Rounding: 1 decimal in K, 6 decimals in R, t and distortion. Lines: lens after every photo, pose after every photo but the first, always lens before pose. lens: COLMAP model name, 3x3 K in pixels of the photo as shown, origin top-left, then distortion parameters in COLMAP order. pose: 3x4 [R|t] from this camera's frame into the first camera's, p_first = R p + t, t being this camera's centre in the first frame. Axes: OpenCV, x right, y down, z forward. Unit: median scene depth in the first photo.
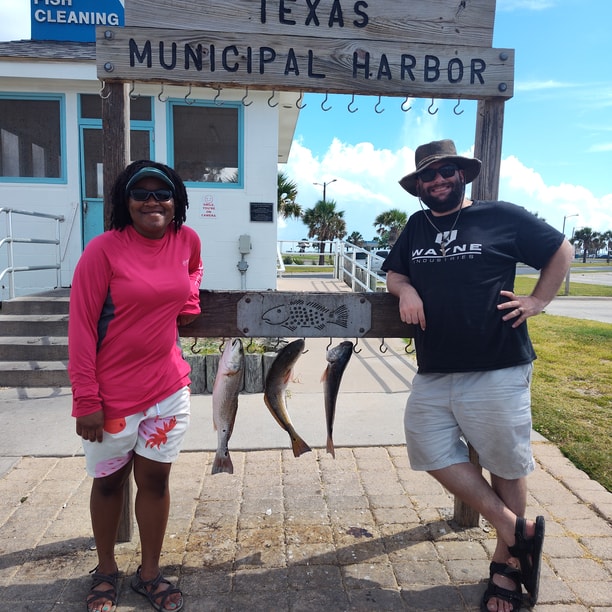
lens RADIAL K [[560.7, 0, 308.7], [0, 560.7, 301.9], [0, 0, 1]] dist [0.015707, 0.000000]
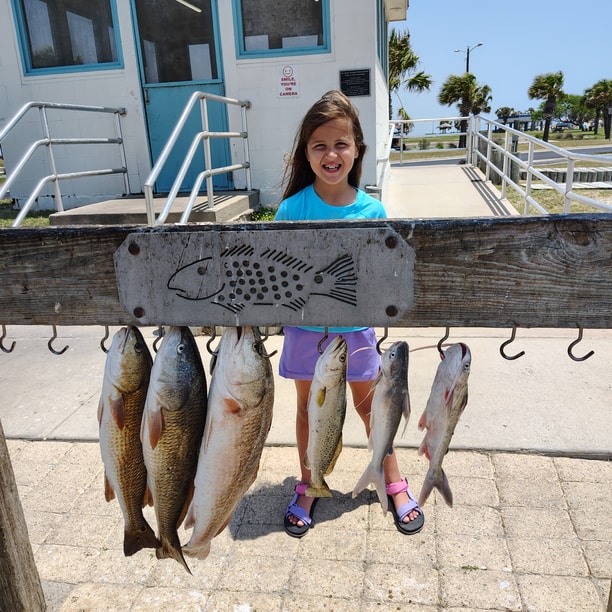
lens RADIAL K [[560.7, 0, 302.0], [0, 560.7, 301.8], [0, 0, 1]] dist [0.015707, 0.000000]
pose [[0.965575, 0.008397, -0.259989, 0.142475], [0.042019, 0.981317, 0.187752, -0.040805], [0.256708, -0.192213, 0.947183, 0.585207]]
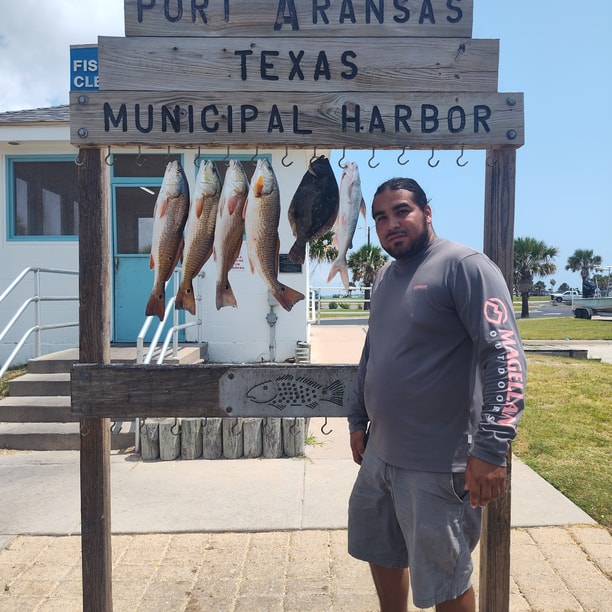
lens RADIAL K [[560.7, 0, 310.0], [0, 560.7, 300.1], [0, 0, 1]] dist [0.015707, 0.000000]
pose [[0.996092, -0.018912, -0.086278, 0.097795], [0.012054, 0.996775, -0.079332, -0.051316], [0.087500, 0.077982, 0.993108, 0.102240]]
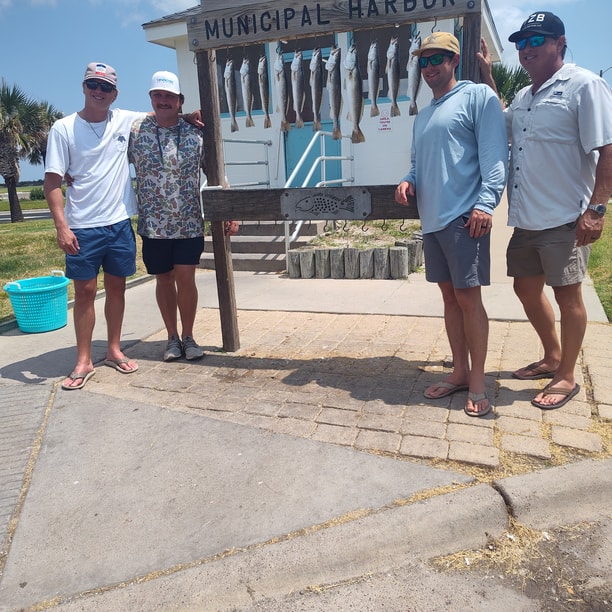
lens RADIAL K [[560.7, 0, 309.4], [0, 560.7, 310.5], [0, 0, 1]] dist [0.015707, 0.000000]
pose [[0.893784, 0.052901, -0.445368, 0.606298], [0.020273, 0.987239, 0.157948, 0.065221], [0.448040, -0.150200, 0.881306, -0.306591]]
